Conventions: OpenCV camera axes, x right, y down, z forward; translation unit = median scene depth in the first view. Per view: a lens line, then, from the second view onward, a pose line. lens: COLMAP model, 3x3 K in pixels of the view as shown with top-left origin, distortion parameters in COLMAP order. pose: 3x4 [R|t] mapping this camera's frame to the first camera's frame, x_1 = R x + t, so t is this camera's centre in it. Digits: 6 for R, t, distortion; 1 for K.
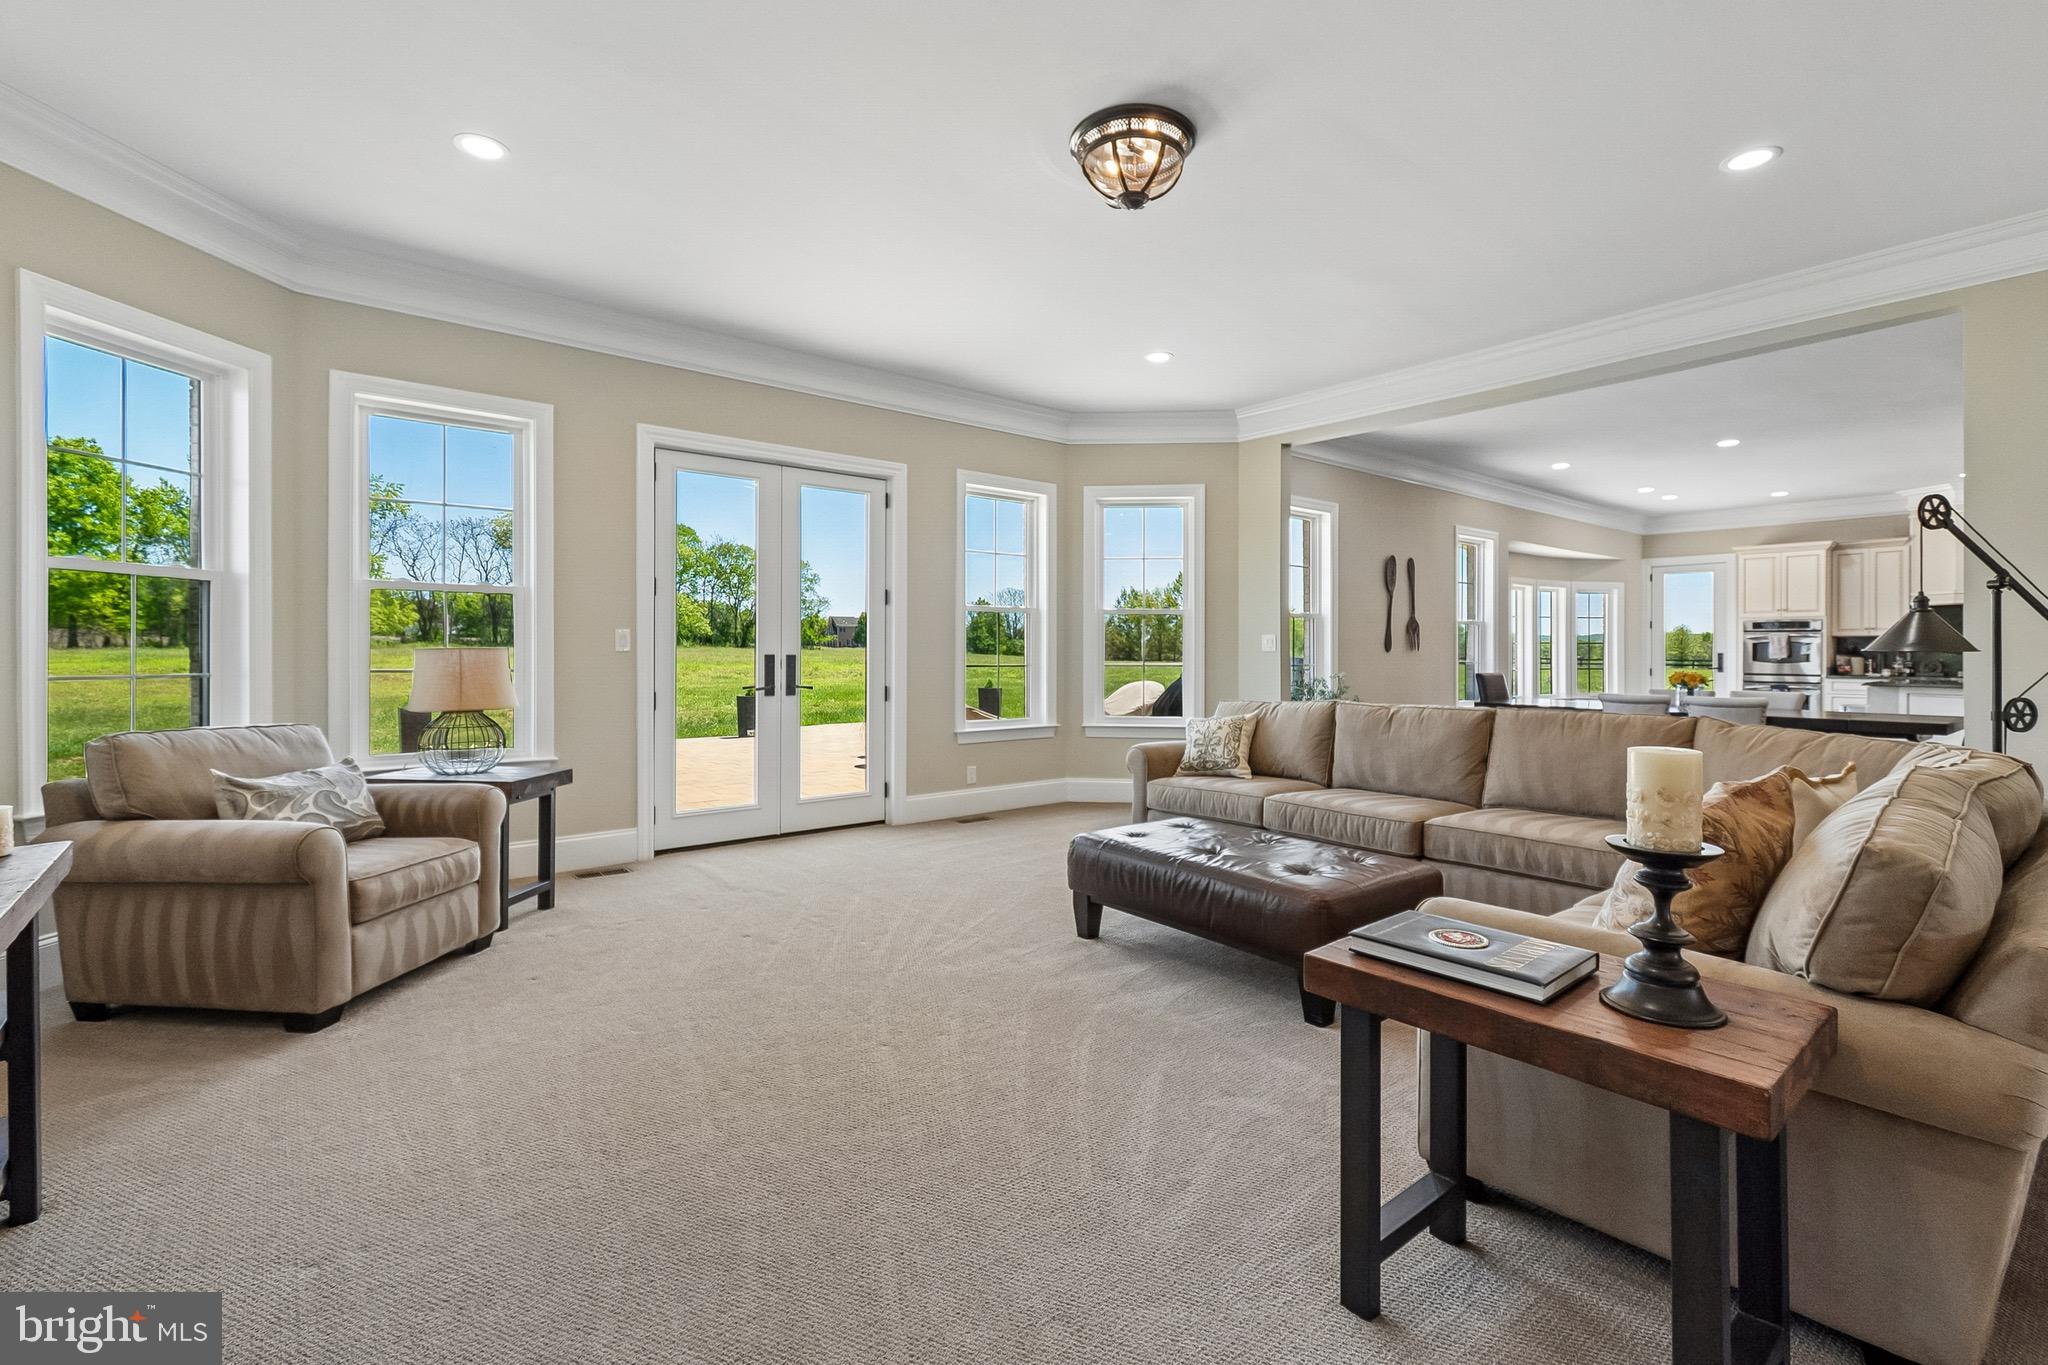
lens RADIAL K [[923.4, 0, 1051.9], [0, 923.4, 649.4], [0, 0, 1]] dist [0.009617, -0.000656]
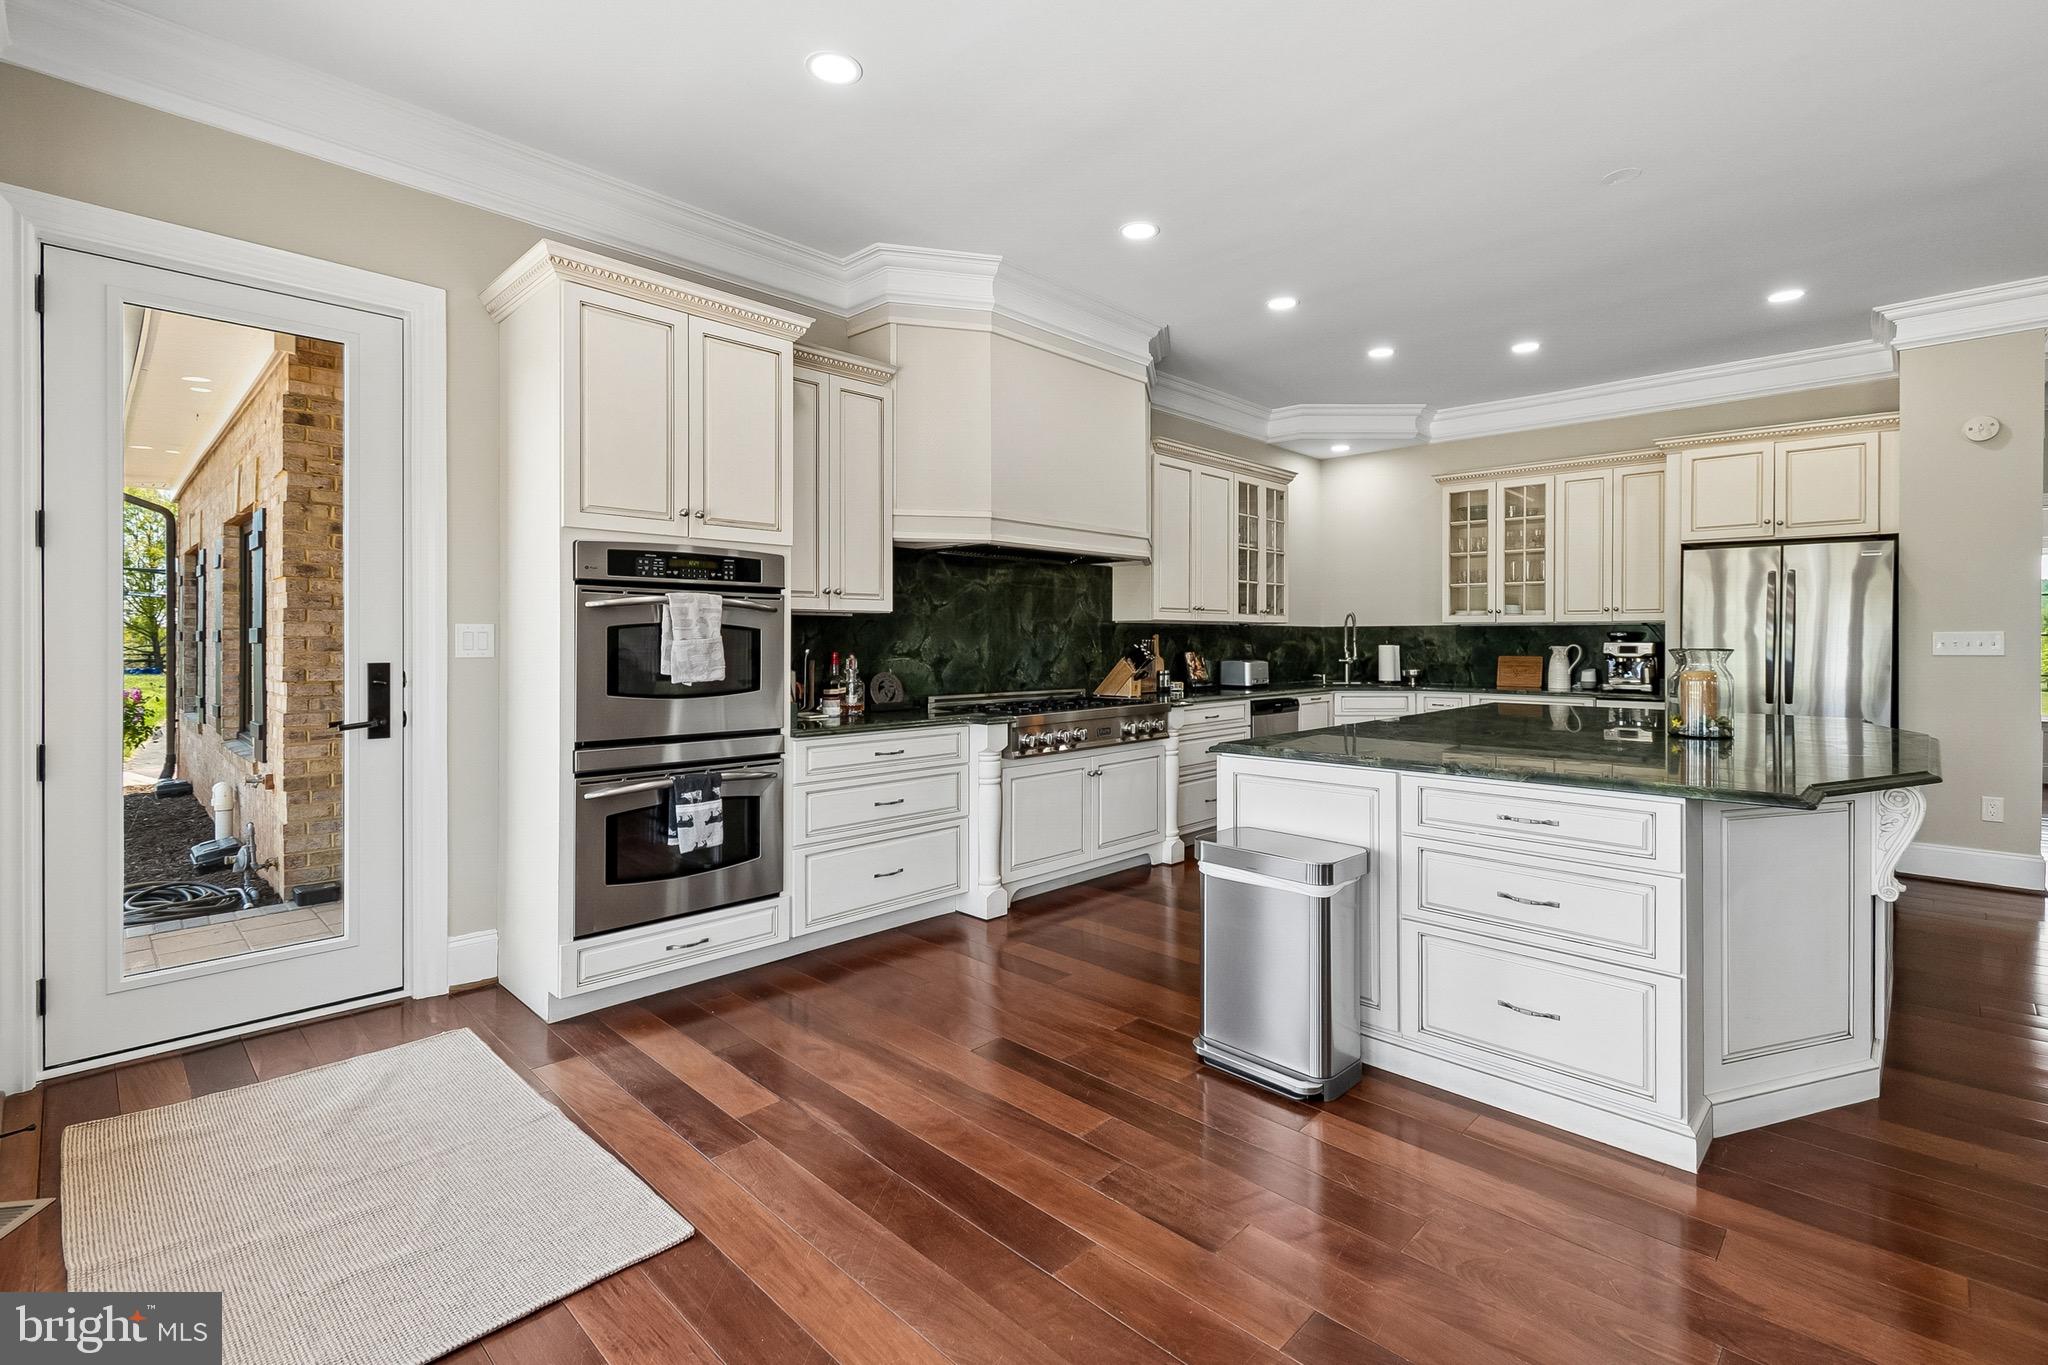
lens RADIAL K [[923.4, 0, 1040.5], [0, 923.4, 643.5], [0, 0, 1]] dist [0.009617, -0.000656]
pose [[-0.094883, -0.005081, 0.995475, 0.480375], [-0.002255, 0.999986, 0.004889, -0.003967], [-0.995486, -0.001781, -0.094894, 0.904203]]
